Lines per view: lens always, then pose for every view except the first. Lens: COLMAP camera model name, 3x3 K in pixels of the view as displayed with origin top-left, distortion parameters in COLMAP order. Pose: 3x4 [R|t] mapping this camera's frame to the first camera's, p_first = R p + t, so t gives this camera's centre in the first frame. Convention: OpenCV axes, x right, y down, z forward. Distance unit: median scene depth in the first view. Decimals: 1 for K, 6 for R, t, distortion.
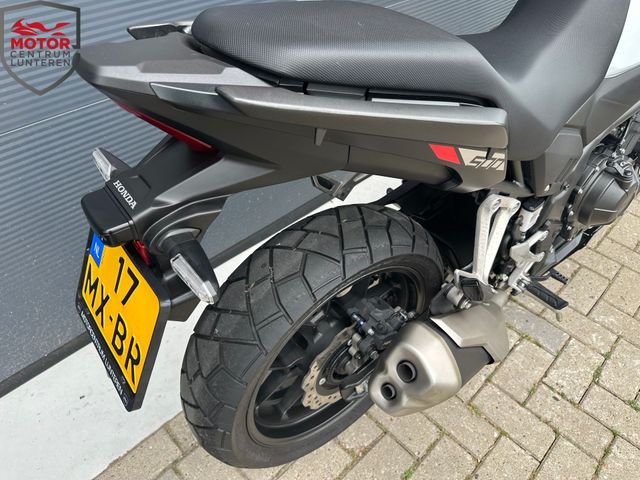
lens RADIAL K [[461.7, 0, 325.6], [0, 461.7, 238.4], [0, 0, 1]] dist [-0.002877, -0.008008]
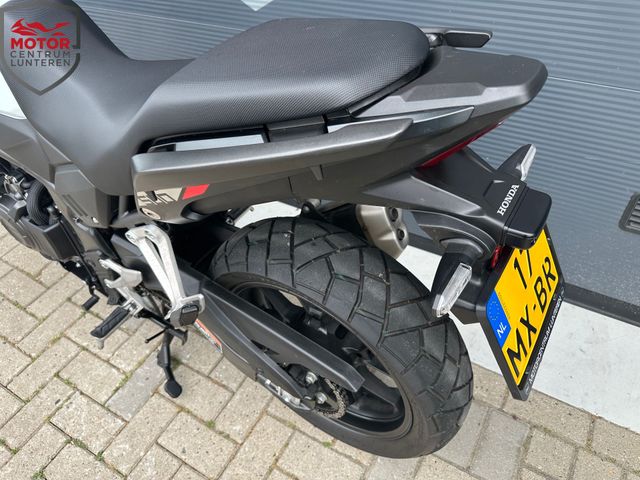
lens RADIAL K [[461.7, 0, 325.6], [0, 461.7, 238.4], [0, 0, 1]] dist [-0.002877, -0.008008]
pose [[0.252572, 0.661729, -0.705919, 1.136420], [-0.587595, 0.684534, 0.431445, -0.727575], [0.768726, 0.305823, 0.561723, 0.742071]]
